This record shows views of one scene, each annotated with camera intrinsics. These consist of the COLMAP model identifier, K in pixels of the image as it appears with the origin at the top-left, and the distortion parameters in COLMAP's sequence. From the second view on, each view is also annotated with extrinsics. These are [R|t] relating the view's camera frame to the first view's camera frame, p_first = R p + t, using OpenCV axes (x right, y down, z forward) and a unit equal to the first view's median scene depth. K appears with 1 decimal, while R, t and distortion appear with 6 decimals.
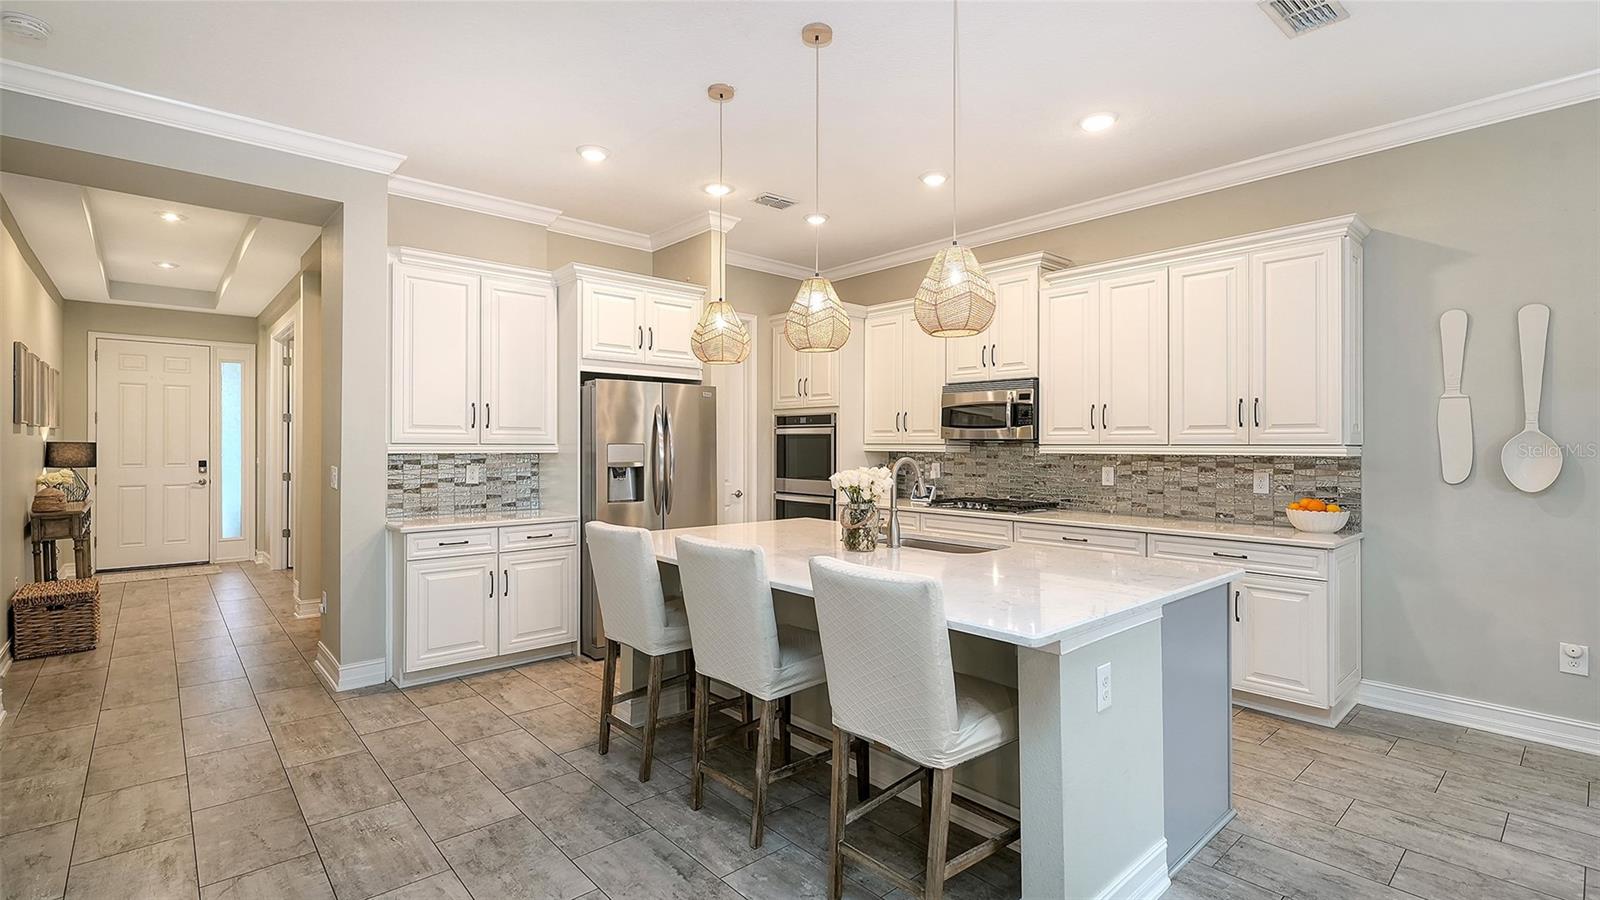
lens RADIAL K [[739.5, 0, 793.9], [0, 739.5, 439.1], [0, 0, 1]] dist [-0.001934, 0.000042]
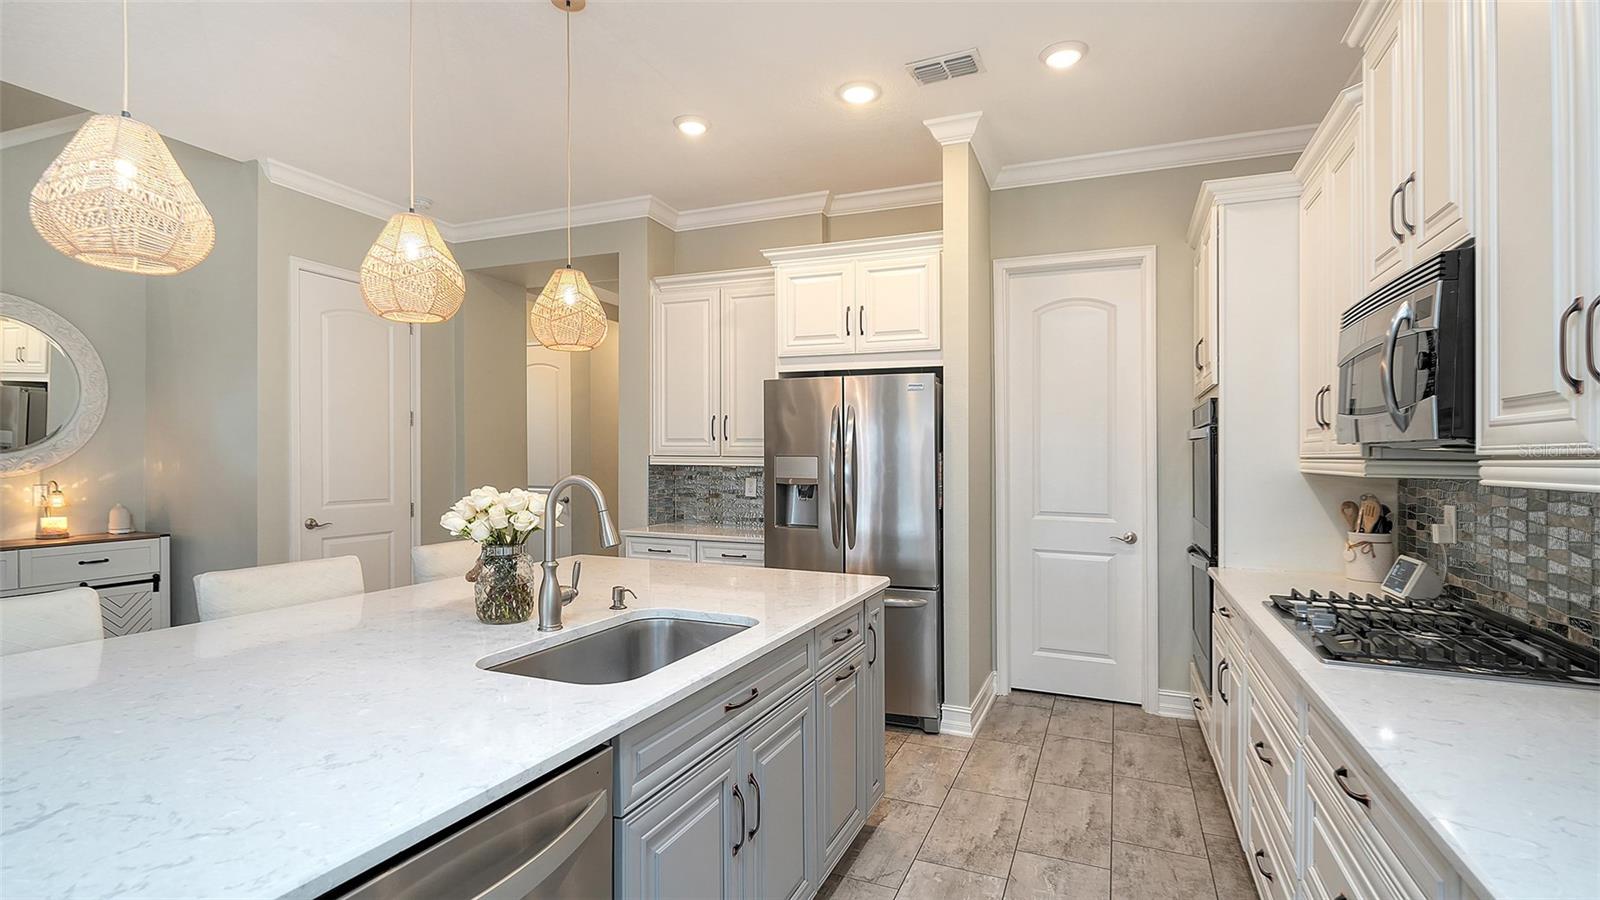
lens RADIAL K [[739.5, 0, 807.4], [0, 739.5, 455.9], [0, 0, 1]] dist [-0.001934, 0.000042]
pose [[0.428909, -0.003679, -0.903340, 0.510408], [-0.002218, 0.999984, -0.005126, 0.010491], [0.903345, 0.004203, 0.428894, 0.657451]]
